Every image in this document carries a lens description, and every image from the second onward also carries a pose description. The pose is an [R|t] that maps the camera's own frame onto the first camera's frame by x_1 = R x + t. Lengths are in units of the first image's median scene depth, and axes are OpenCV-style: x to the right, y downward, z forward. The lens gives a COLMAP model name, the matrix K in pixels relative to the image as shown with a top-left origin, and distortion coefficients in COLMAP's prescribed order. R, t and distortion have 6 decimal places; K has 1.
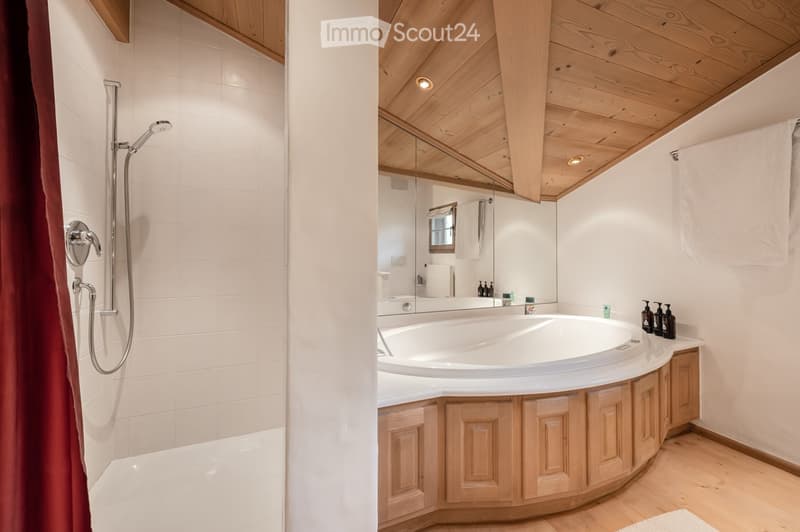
lens RADIAL K [[322.8, 0, 398.9], [0, 322.8, 255.7], [0, 0, 1]] dist [0.003244, 0.000242]
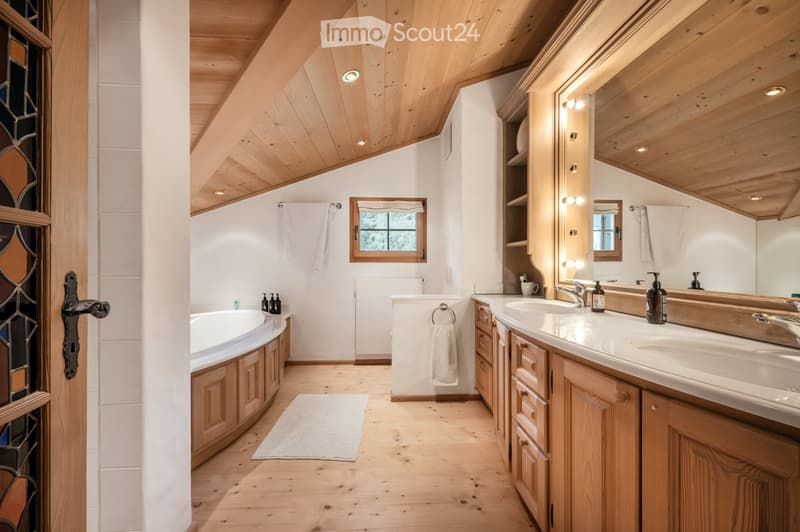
lens RADIAL K [[322.8, 0, 398.1], [0, 322.8, 267.1], [0, 0, 1]] dist [0.003244, 0.000242]
pose [[0.329167, 0.000724, 0.944272, -0.558910], [-0.006585, 0.999977, 0.001529, 0.004275], [-0.944249, -0.006722, 0.329164, -0.144006]]
